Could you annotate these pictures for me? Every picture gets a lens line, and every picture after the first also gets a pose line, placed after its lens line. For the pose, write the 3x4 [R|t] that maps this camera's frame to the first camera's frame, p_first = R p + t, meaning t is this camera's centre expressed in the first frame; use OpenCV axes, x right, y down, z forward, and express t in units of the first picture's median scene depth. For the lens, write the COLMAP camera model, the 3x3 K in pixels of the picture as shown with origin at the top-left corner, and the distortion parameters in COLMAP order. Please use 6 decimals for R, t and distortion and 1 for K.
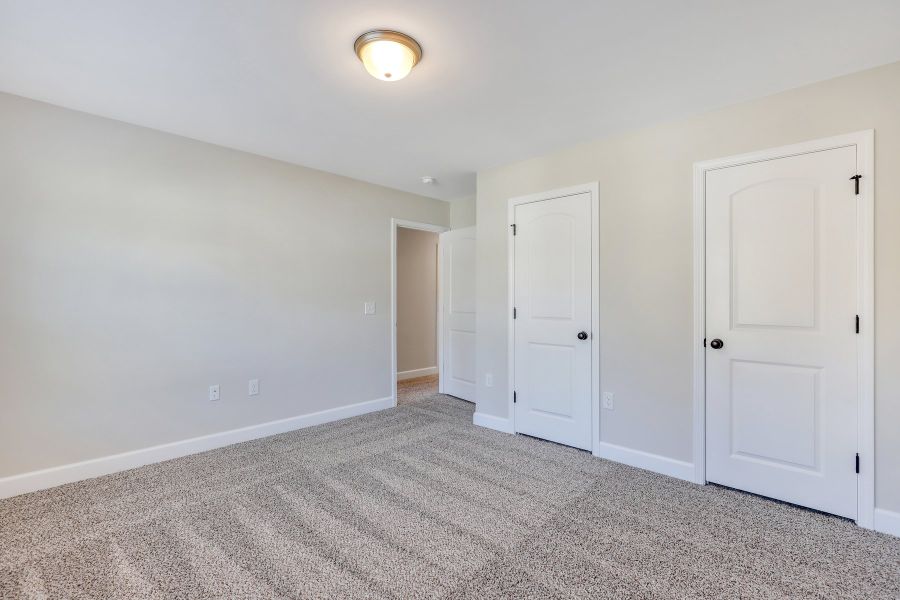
lens RADIAL K [[456.0, 0, 447.8], [0, 456.0, 299.4], [0, 0, 1]] dist [0.007607, 0.000807]
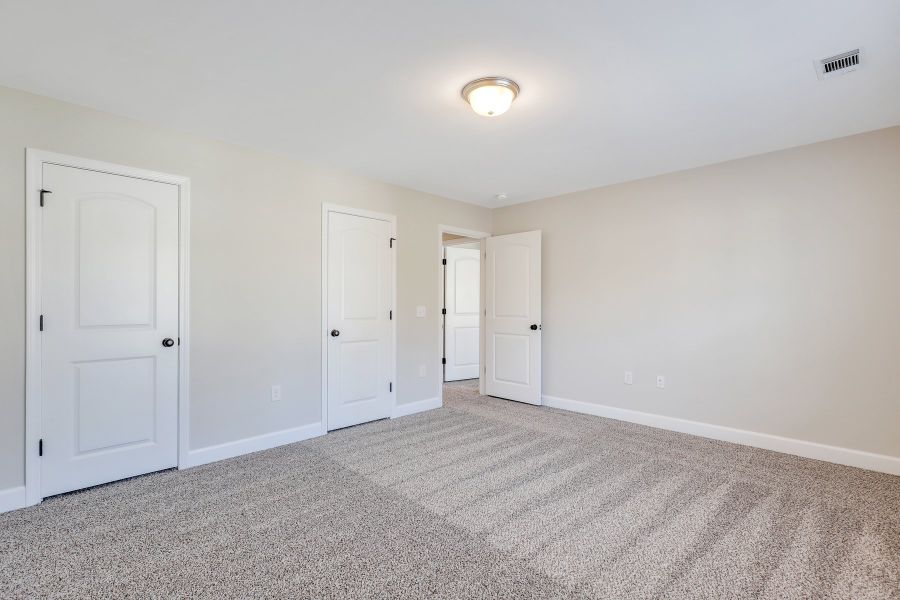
lens RADIAL K [[385.6, 0, 447.6], [0, 385.6, 300.1], [0, 0, 1]] dist [-0.019825, -0.000547]
pose [[0.032367, 0.000546, 0.999476, -0.436937], [-0.001243, 0.999999, -0.000506, -0.003667], [-0.999475, -0.001226, 0.032367, 0.431007]]
